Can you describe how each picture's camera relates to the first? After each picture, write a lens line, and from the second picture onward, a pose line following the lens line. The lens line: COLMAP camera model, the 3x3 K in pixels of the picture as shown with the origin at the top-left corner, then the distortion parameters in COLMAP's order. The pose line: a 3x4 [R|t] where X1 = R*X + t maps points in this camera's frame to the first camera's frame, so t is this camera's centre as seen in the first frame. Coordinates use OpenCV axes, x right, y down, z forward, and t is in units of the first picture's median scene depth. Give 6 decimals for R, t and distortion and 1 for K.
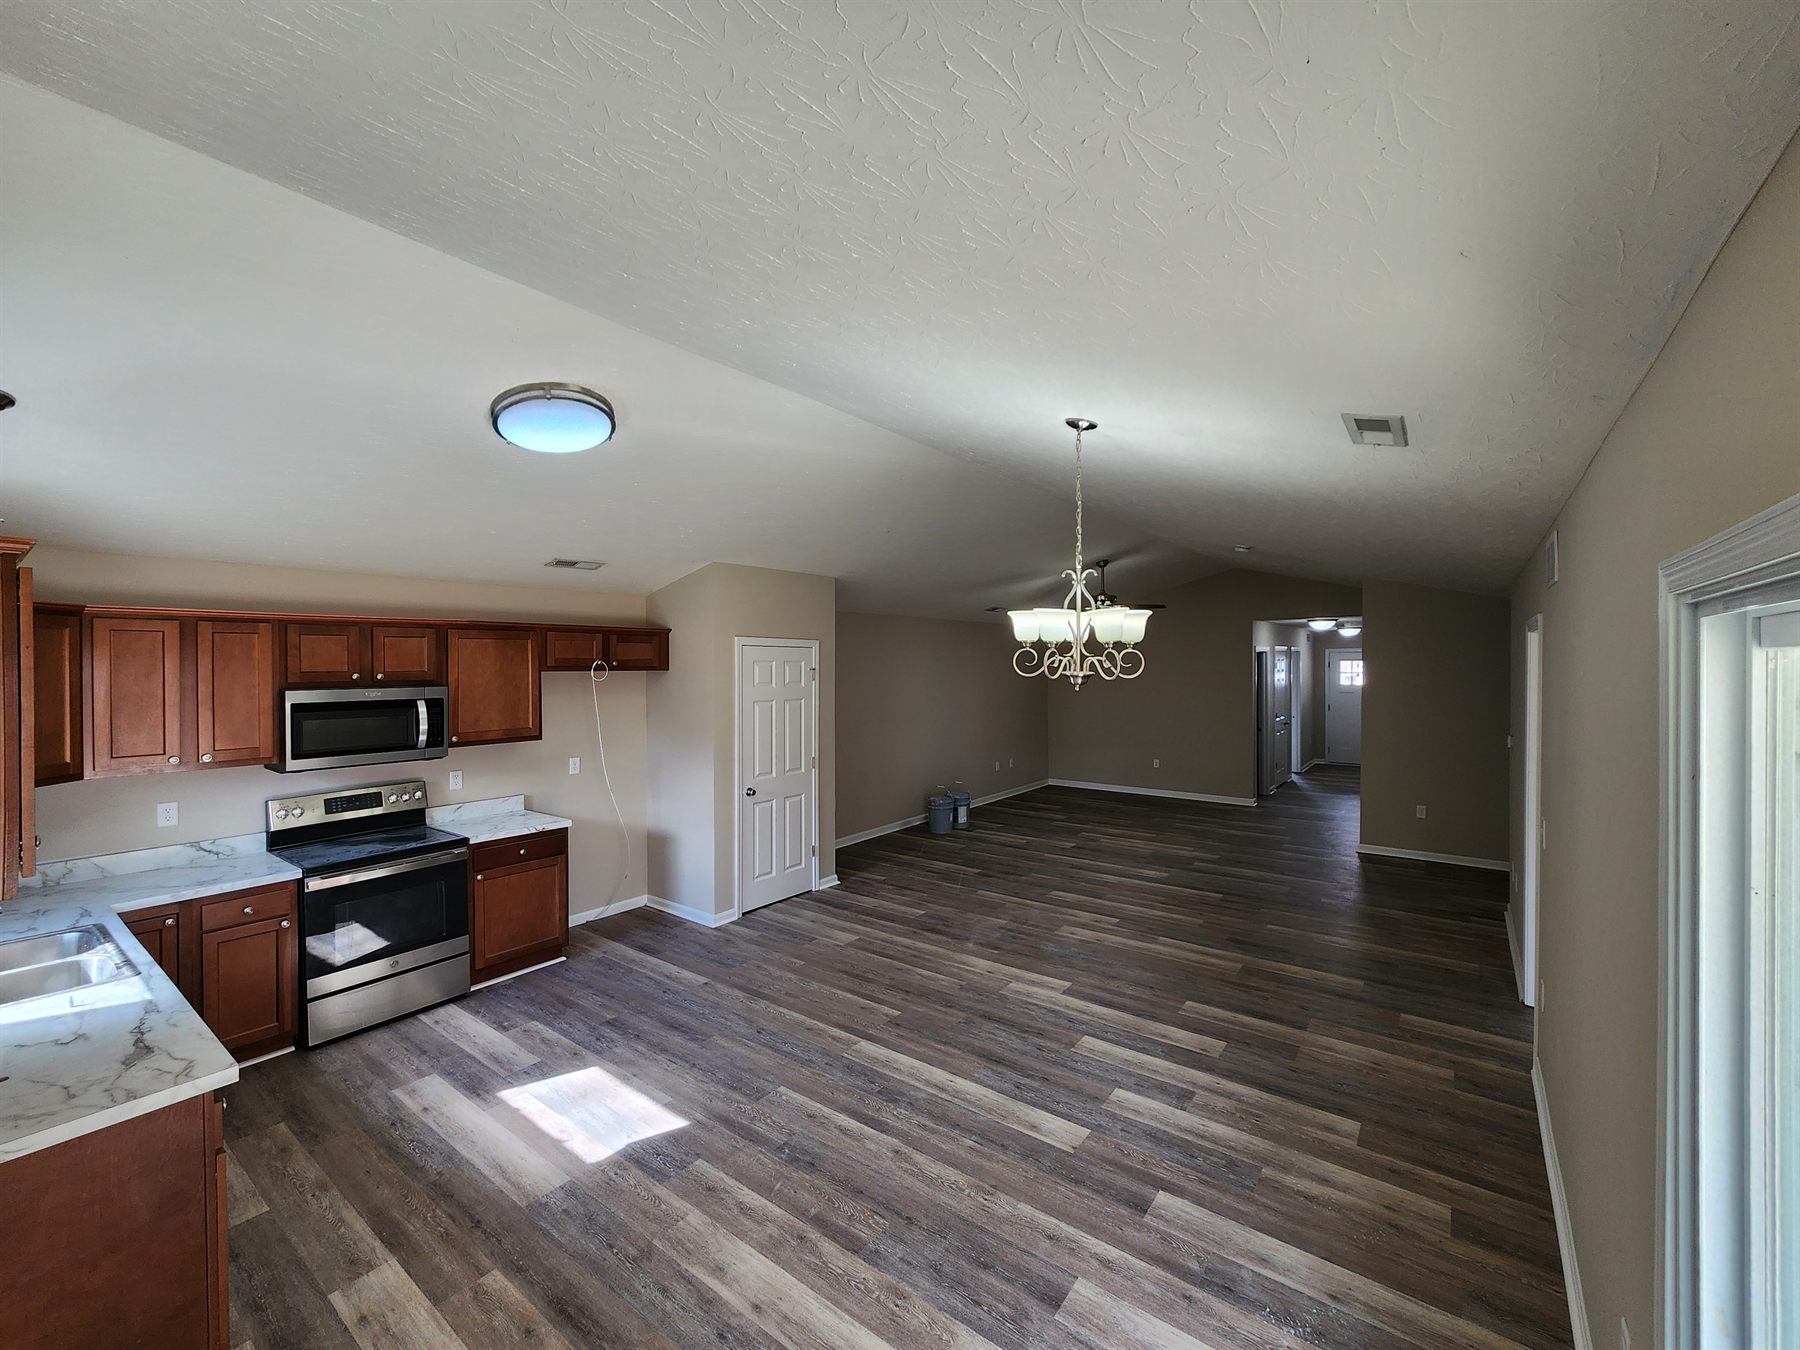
lens RADIAL K [[748.9, 0, 903.3], [0, 748.9, 676.0], [0, 0, 1]] dist [0.001380, -0.000684]
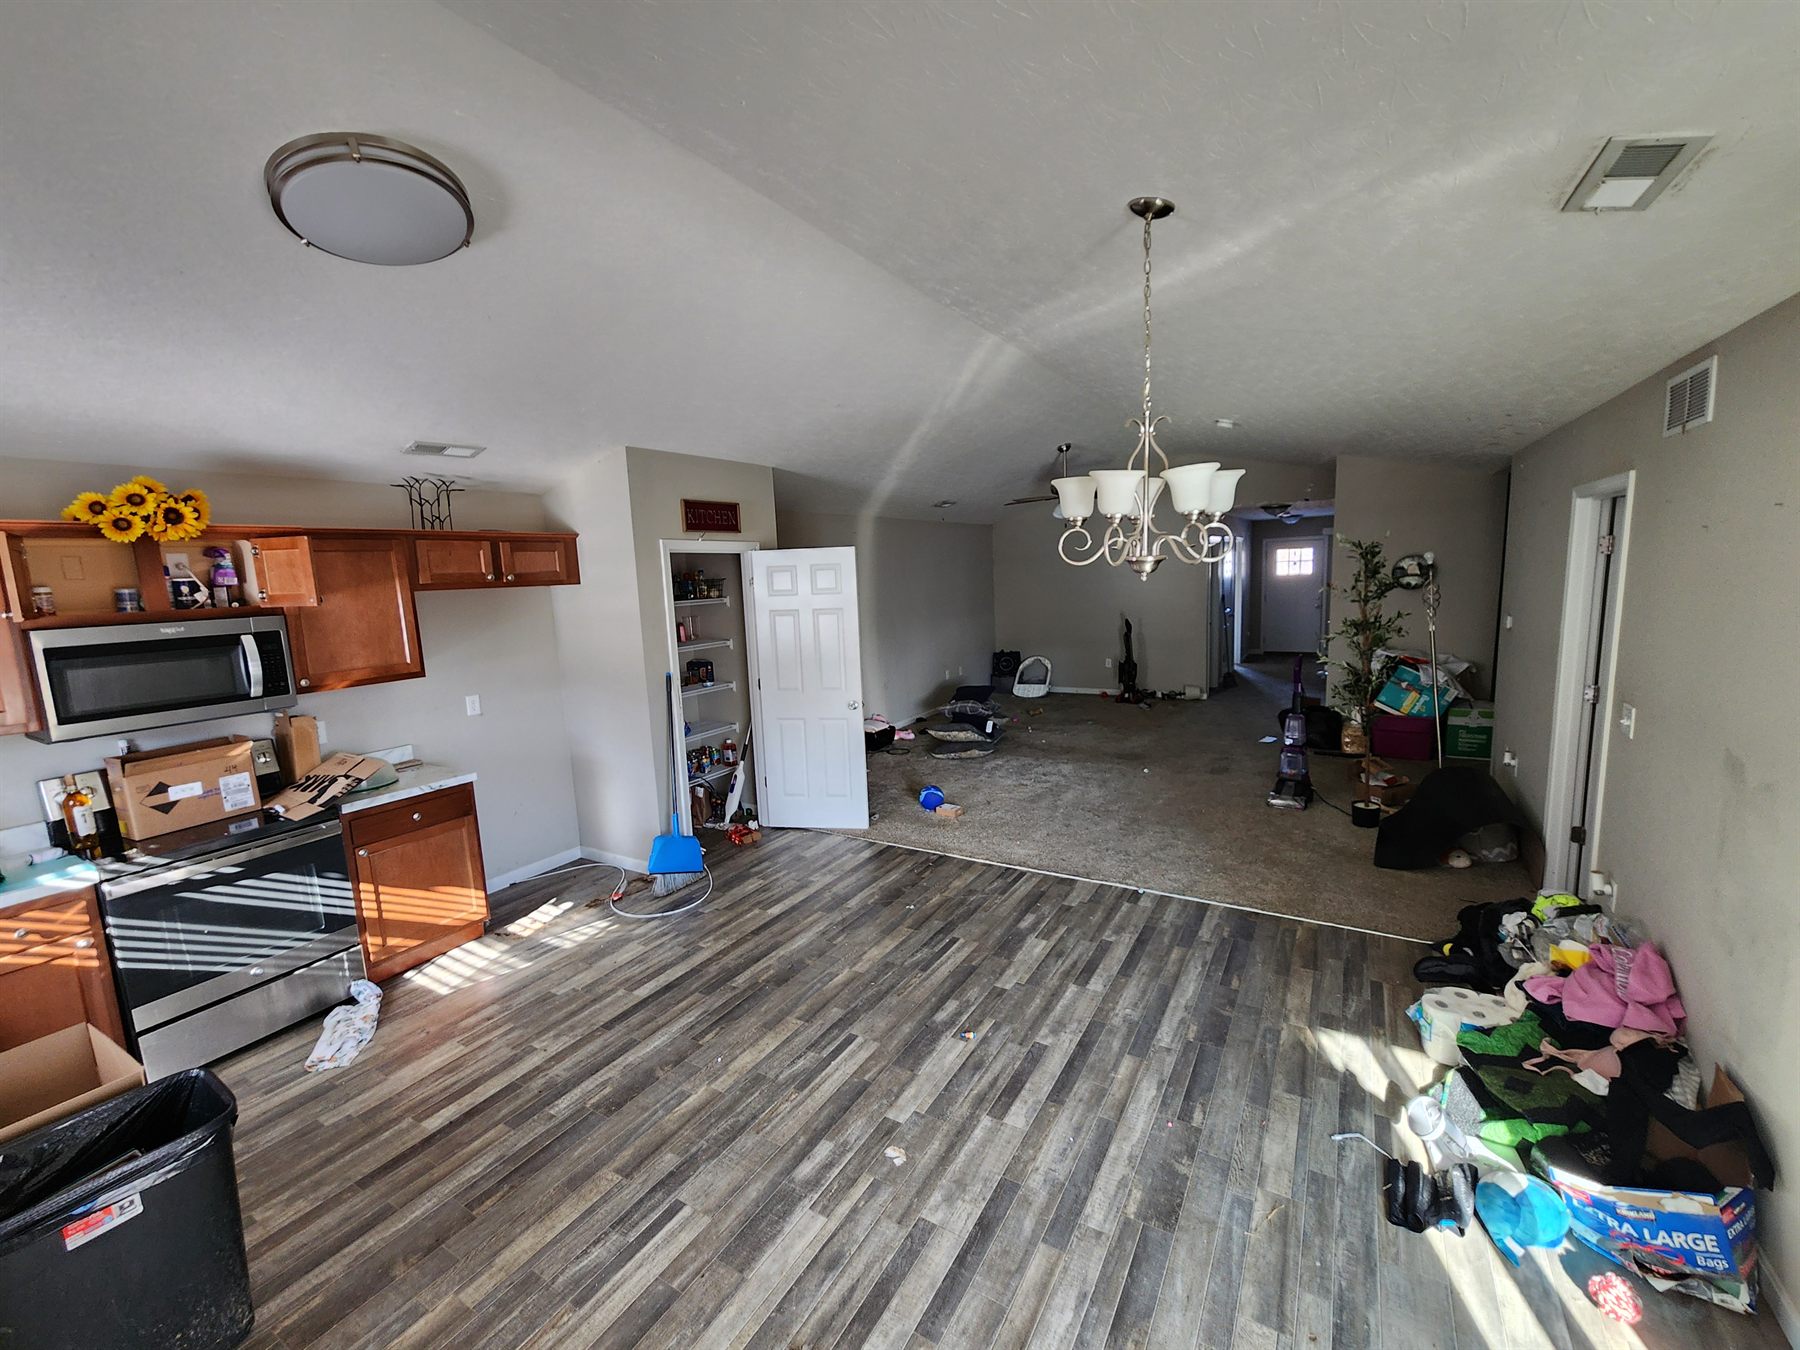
lens RADIAL K [[748.9, 0, 909.2], [0, 748.9, 679.5], [0, 0, 1]] dist [0.001380, -0.000684]
pose [[0.992367, -0.055838, 0.109957, -0.072974], [0.041640, 0.990972, 0.127436, 0.009116], [-0.116080, -0.121885, 0.985733, 0.189486]]
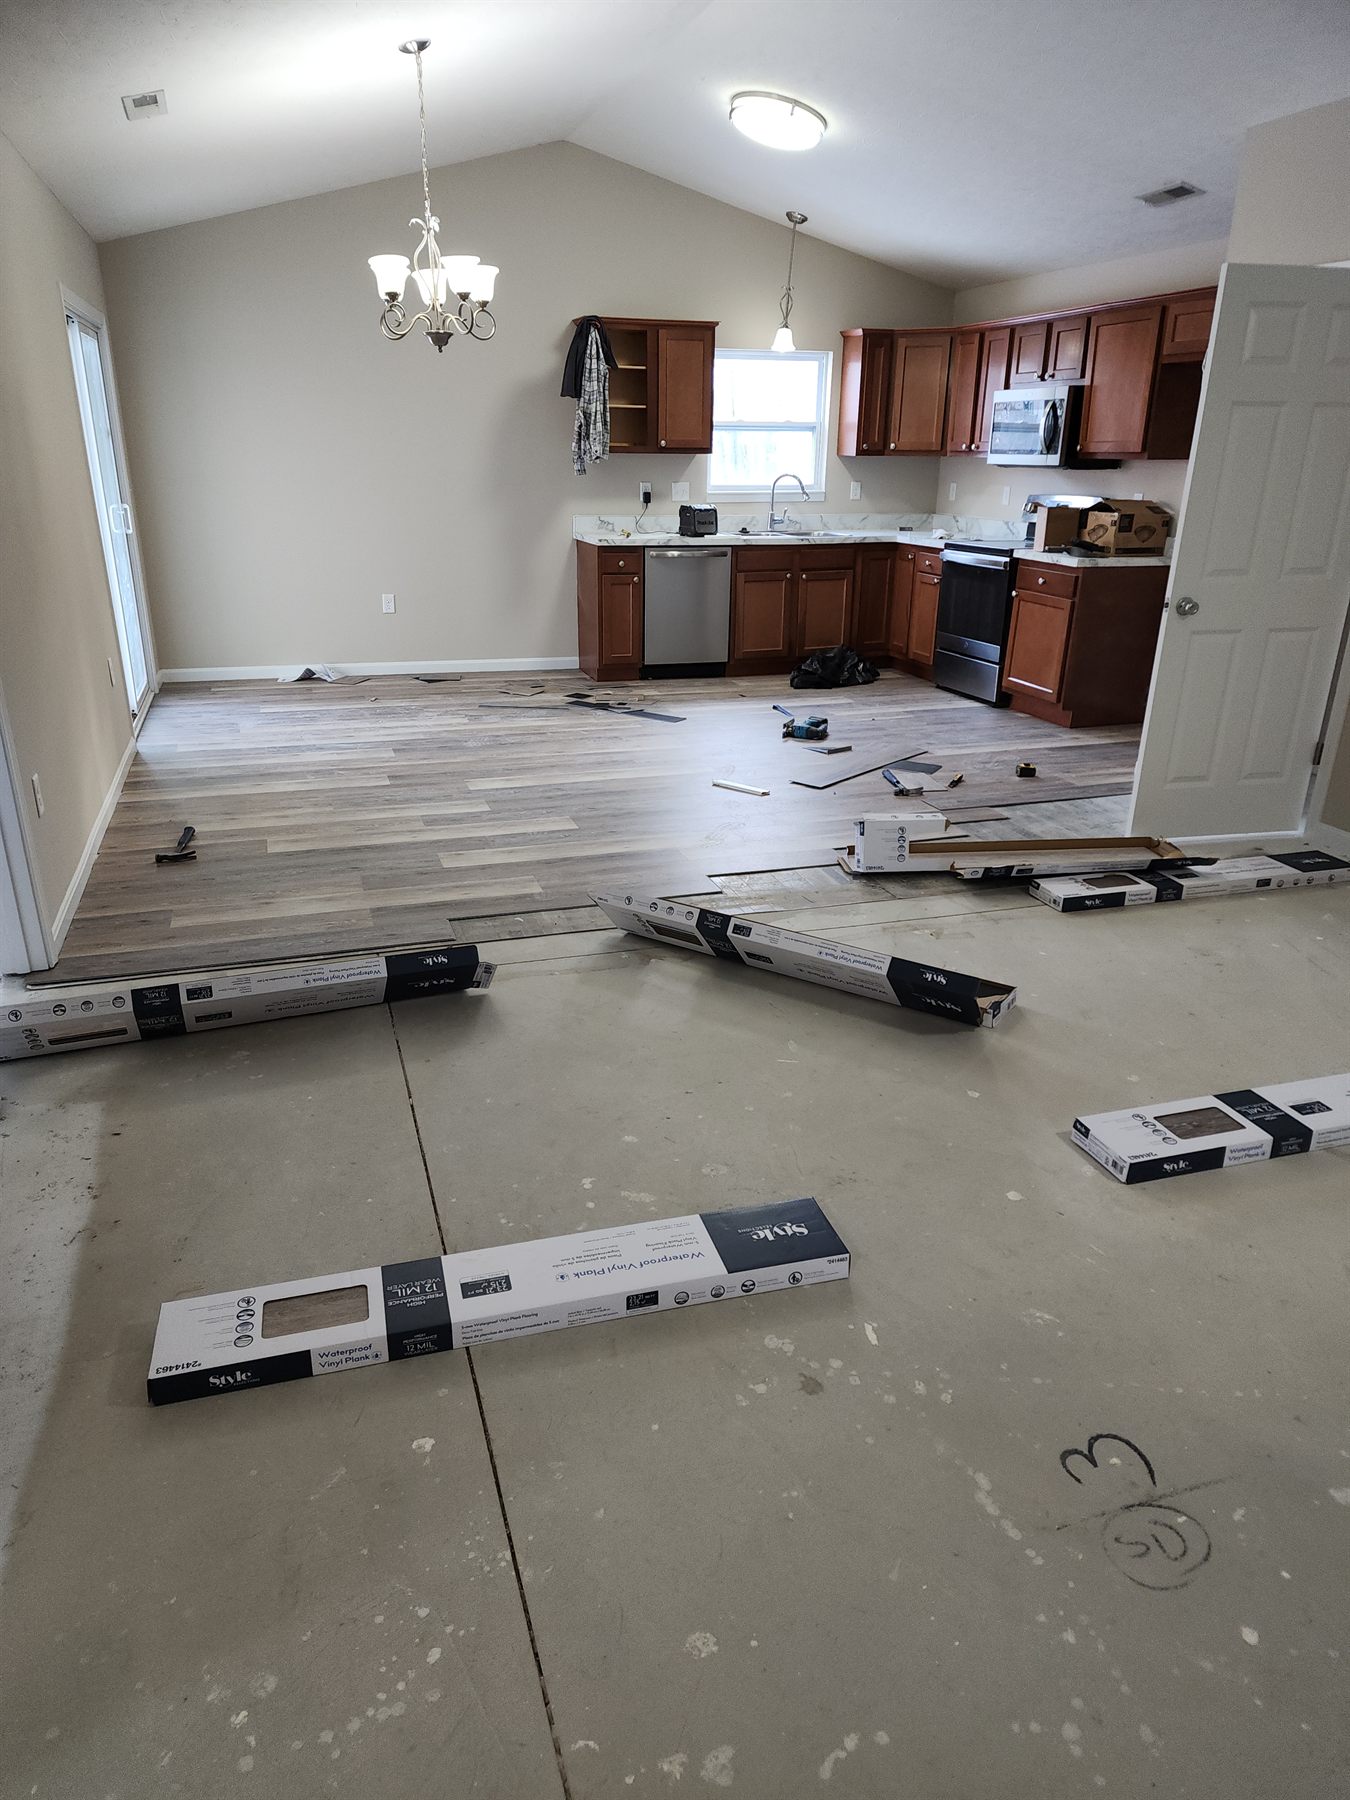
lens RADIAL K [[1197.8, 0, 672.5], [0, 1197.8, 909.0], [0, 0, 1]] dist [0.070098, -0.044499]
pose [[-0.577953, 0.288005, -0.763560, 1.173247], [-0.026856, 0.928435, 0.370522, 0.080386], [0.815628, 0.234650, -0.528857, 1.755072]]
